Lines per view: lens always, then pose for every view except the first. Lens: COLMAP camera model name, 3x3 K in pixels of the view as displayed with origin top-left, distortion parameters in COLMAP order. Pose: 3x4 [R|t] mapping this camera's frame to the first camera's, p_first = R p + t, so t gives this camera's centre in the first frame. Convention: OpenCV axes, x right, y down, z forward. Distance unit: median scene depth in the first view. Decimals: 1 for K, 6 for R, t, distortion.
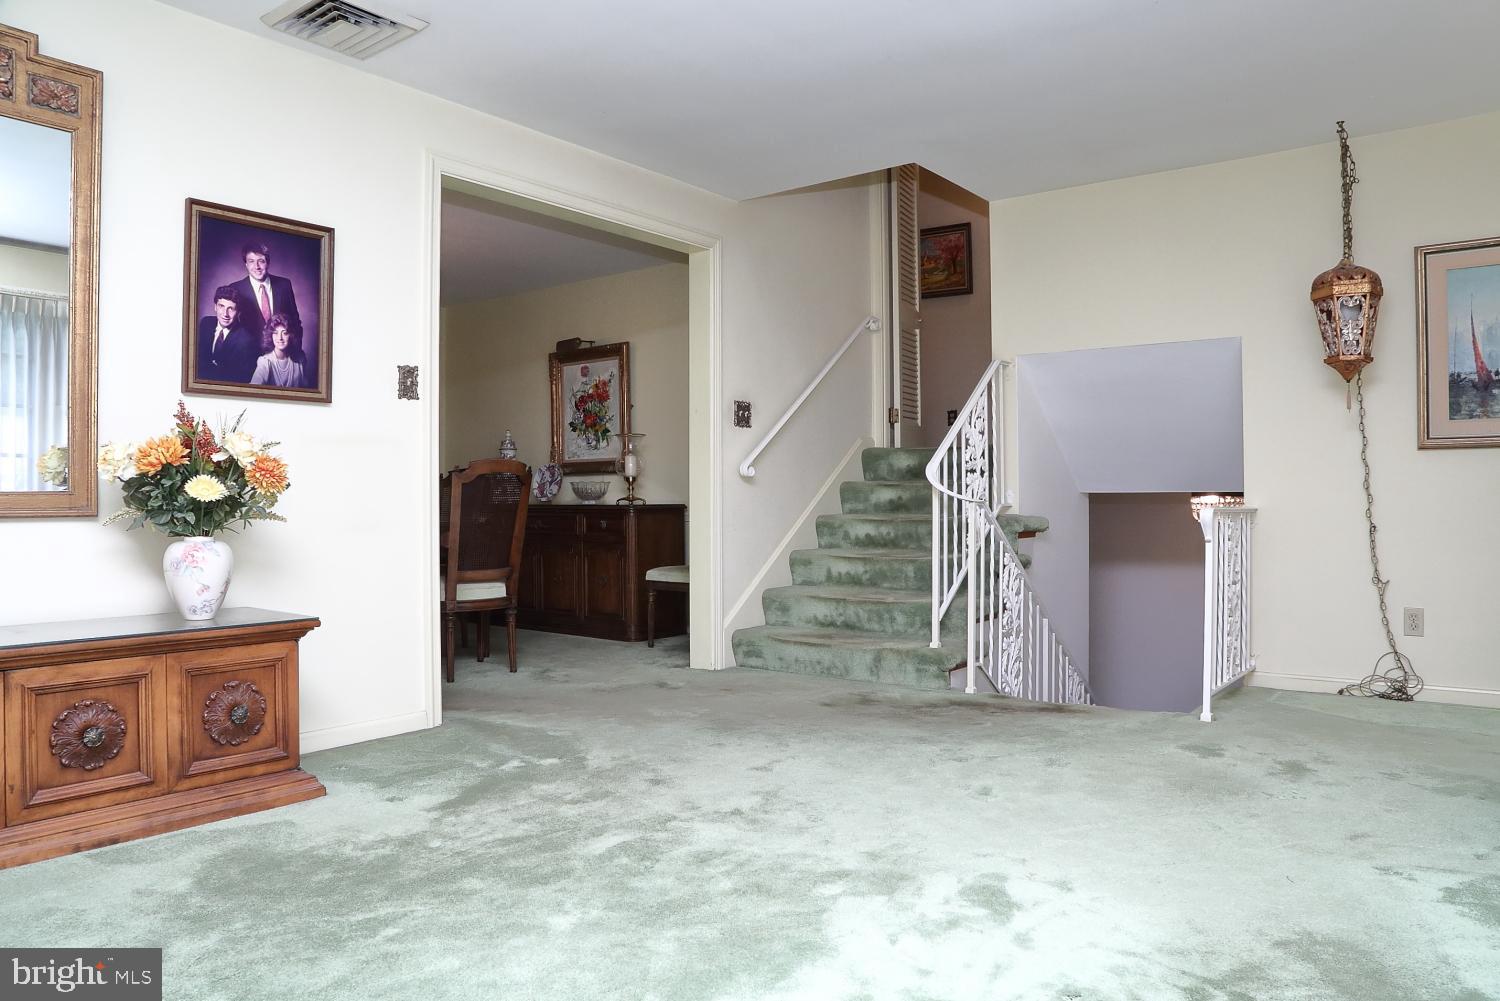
lens RADIAL K [[1052.3, 0, 746.0], [0, 1052.3, 498.3], [0, 0, 1]] dist [-0.066595, 0.018906]
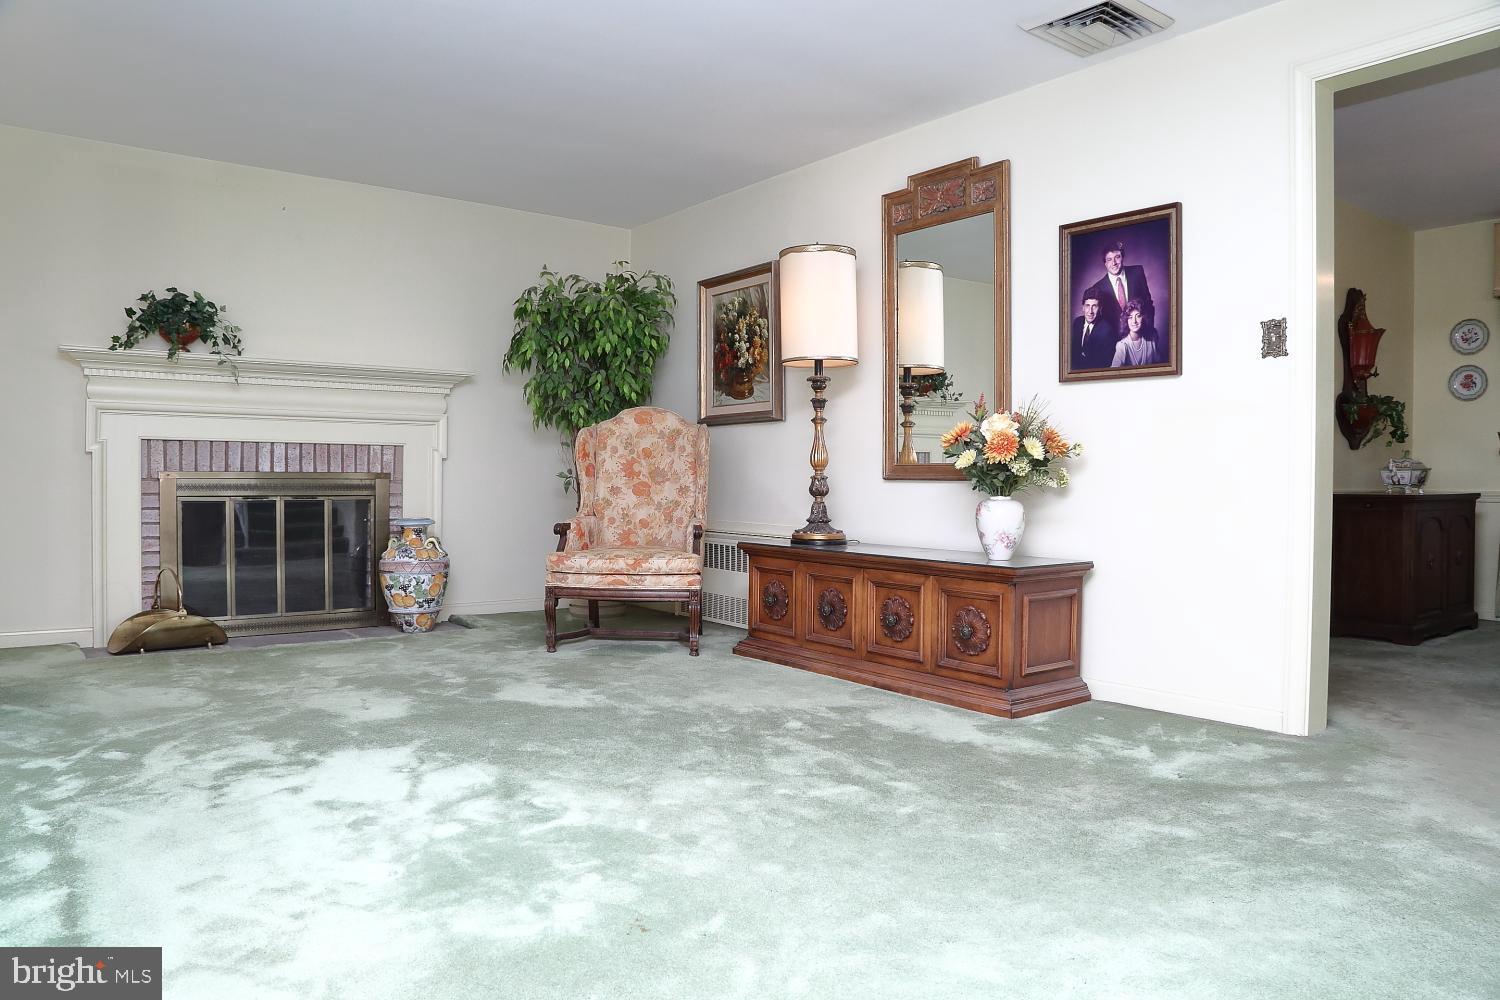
lens RADIAL K [[1052.3, 0, 751.1], [0, 1052.3, 498.3], [0, 0, 1]] dist [-0.066595, 0.018906]
pose [[-0.216665, 0.016632, -0.976104, 0.722348], [-0.011733, 0.999738, 0.019640, 0.015526], [0.976176, 0.015708, -0.216413, 0.854813]]
